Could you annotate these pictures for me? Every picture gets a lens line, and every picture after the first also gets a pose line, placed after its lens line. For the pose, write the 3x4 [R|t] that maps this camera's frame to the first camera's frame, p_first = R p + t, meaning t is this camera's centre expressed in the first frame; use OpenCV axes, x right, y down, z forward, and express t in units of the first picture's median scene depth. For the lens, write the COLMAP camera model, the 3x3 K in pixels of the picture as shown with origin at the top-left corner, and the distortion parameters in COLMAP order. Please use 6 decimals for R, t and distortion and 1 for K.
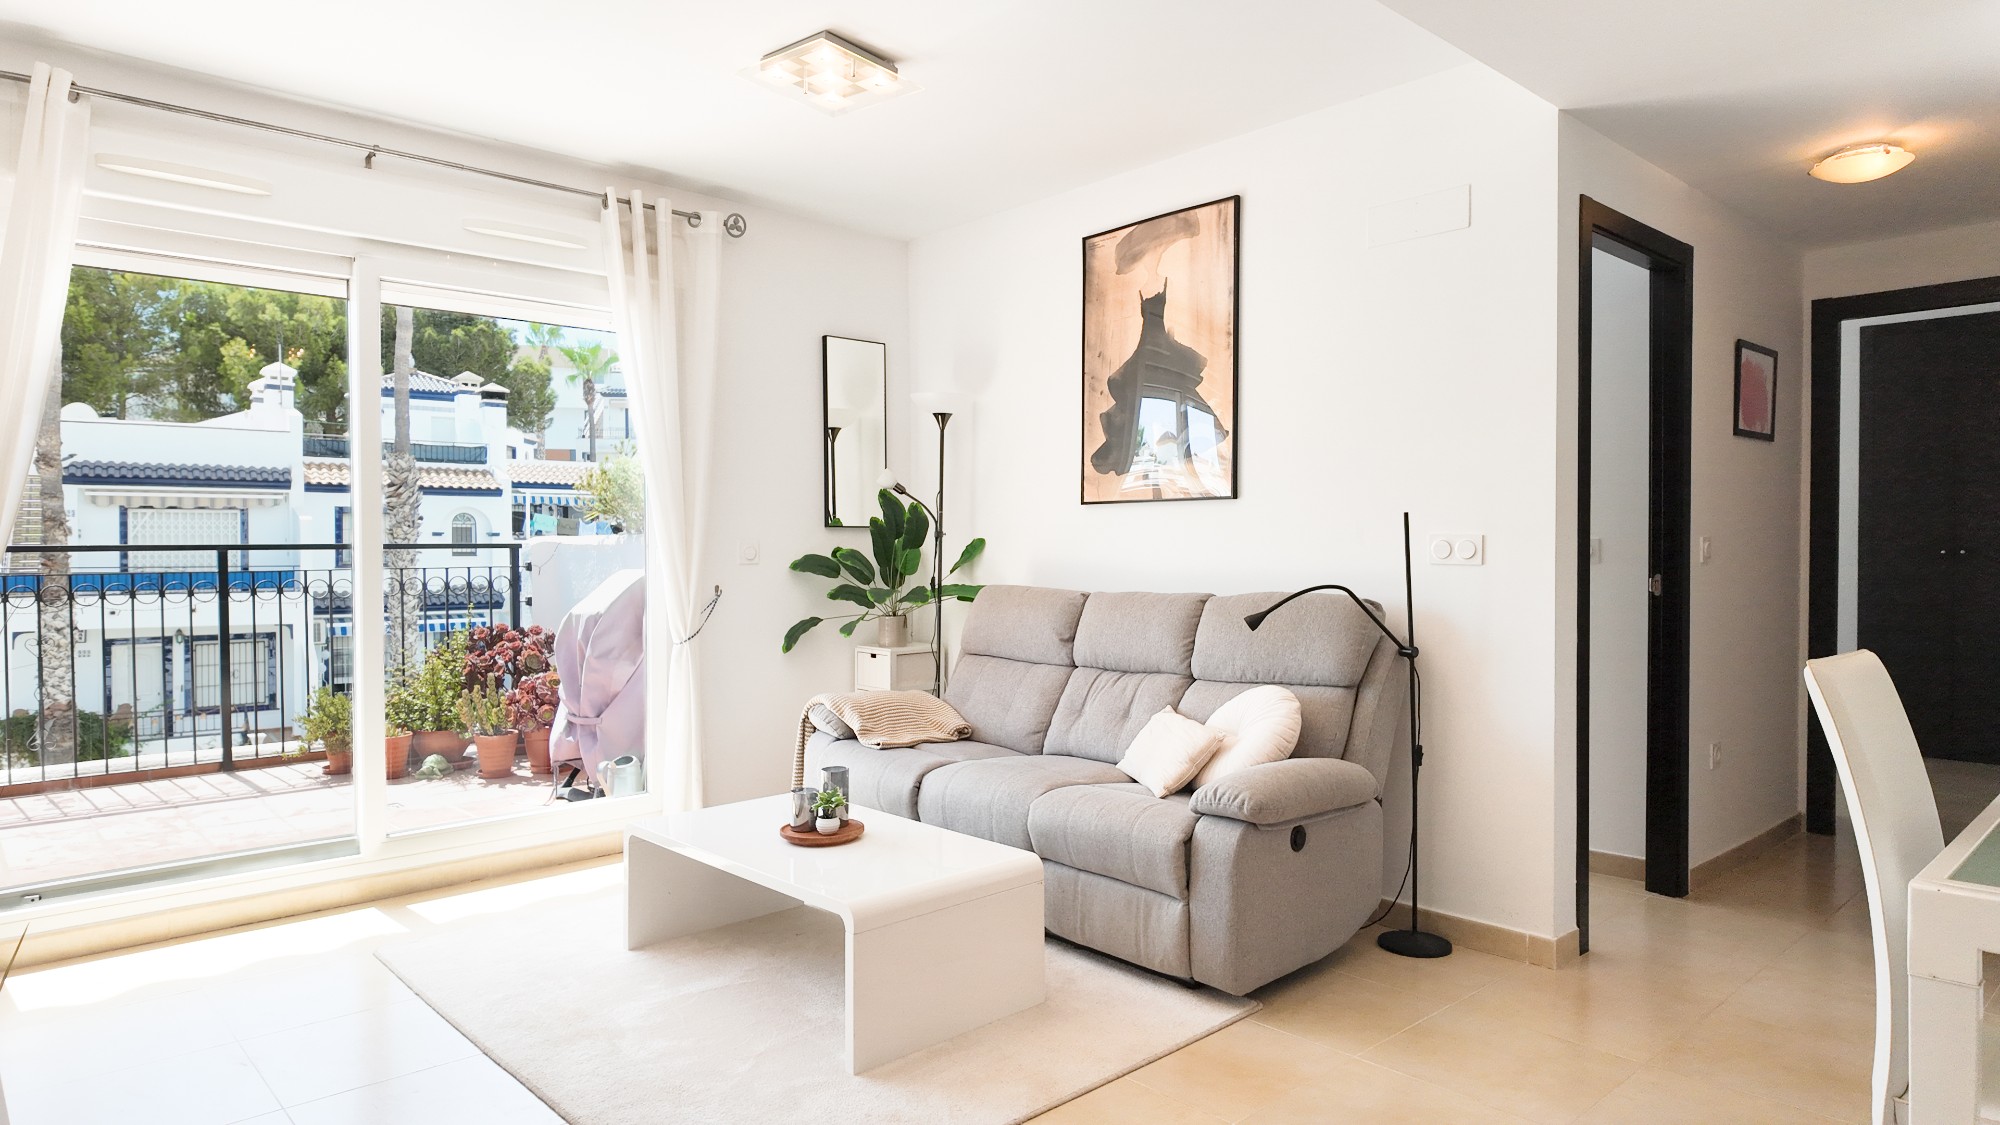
lens RADIAL K [[1191.1, 0, 994.7], [0, 1191.1, 563.2], [0, 0, 1]] dist [0.023088, -0.012304]
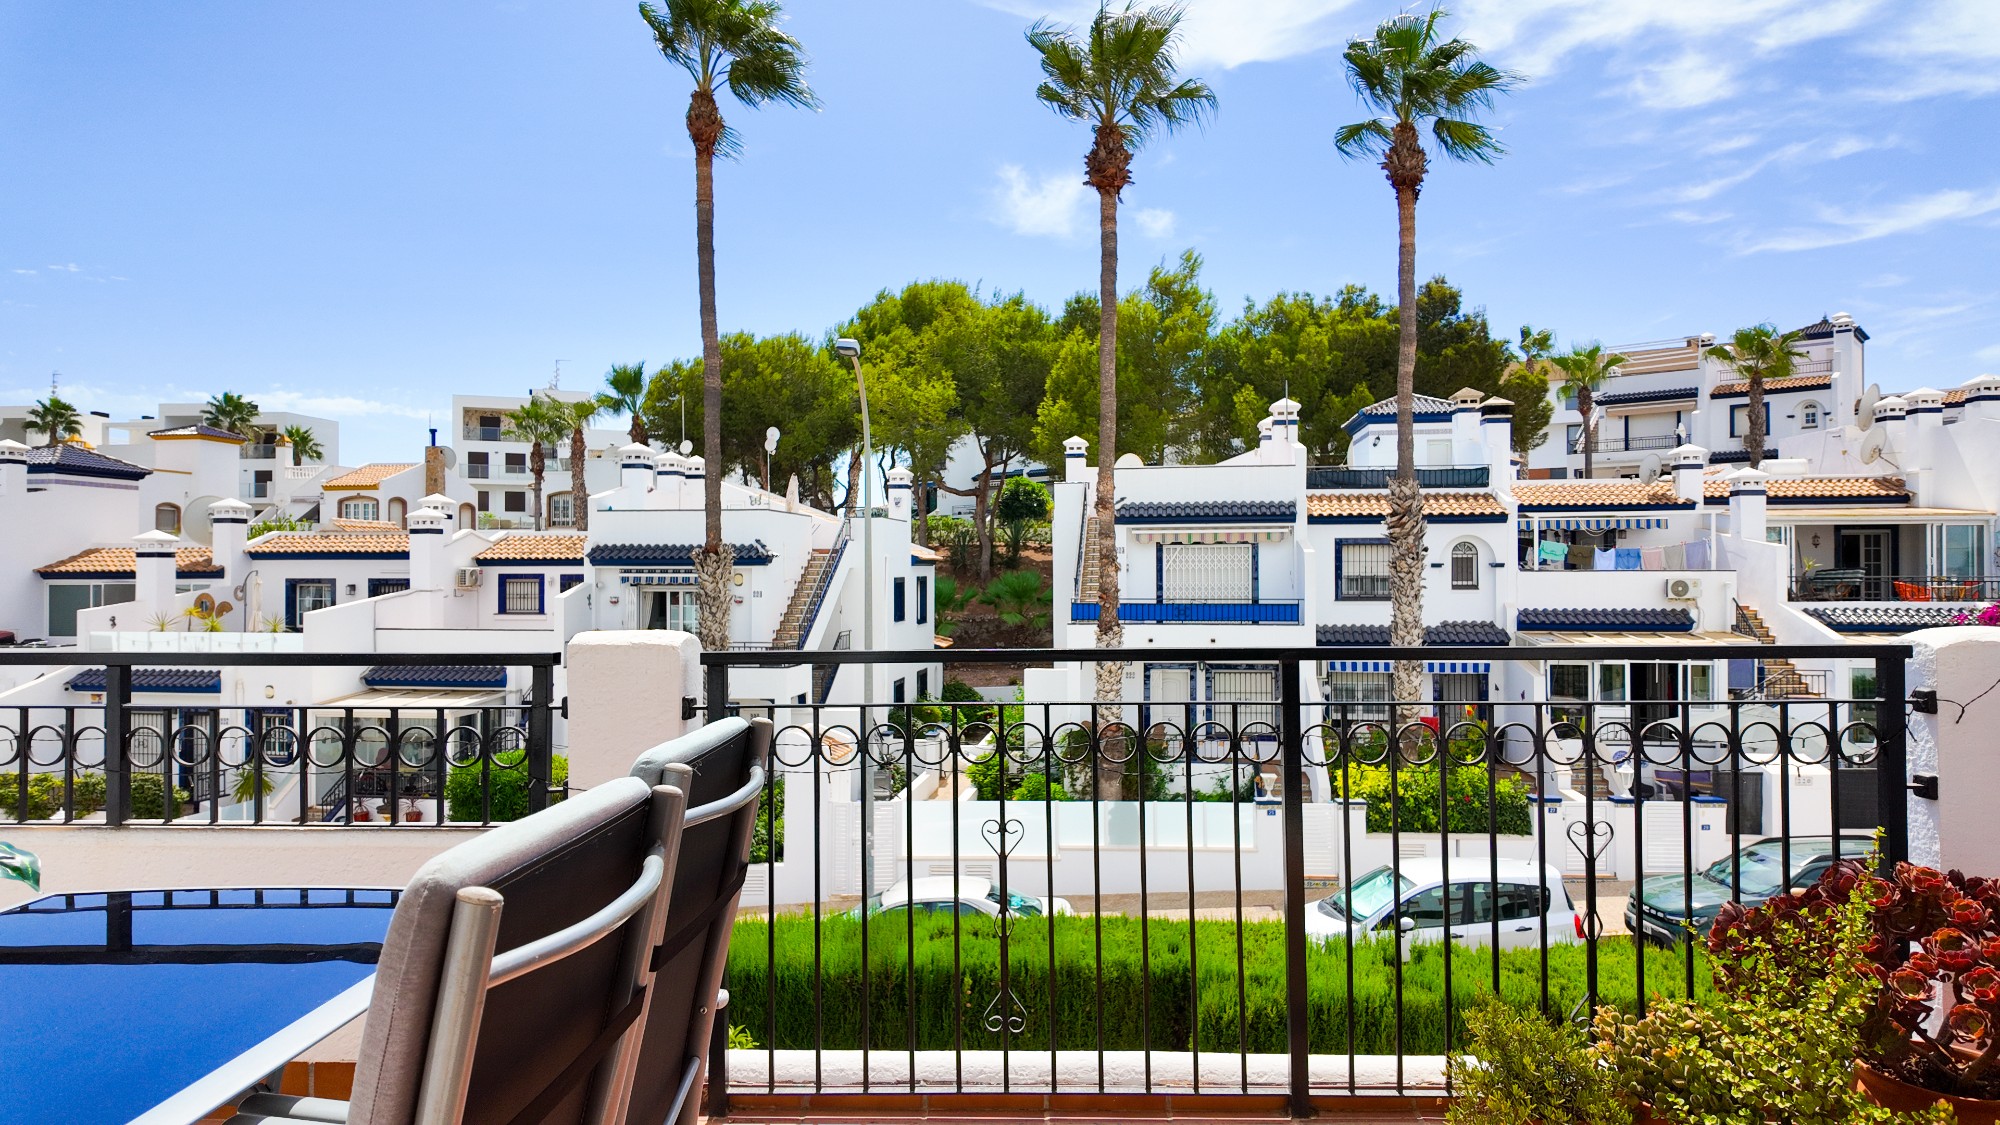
lens RADIAL K [[1159.6, 0, 997.8], [0, 1159.6, 568.0], [0, 0, 1]] dist [0.103093, -0.090204]
pose [[0.718936, -0.003471, -0.695067, -0.077018], [-0.007333, 0.999894, -0.012577, -0.008289], [0.695037, 0.014139, 0.718835, 0.110779]]
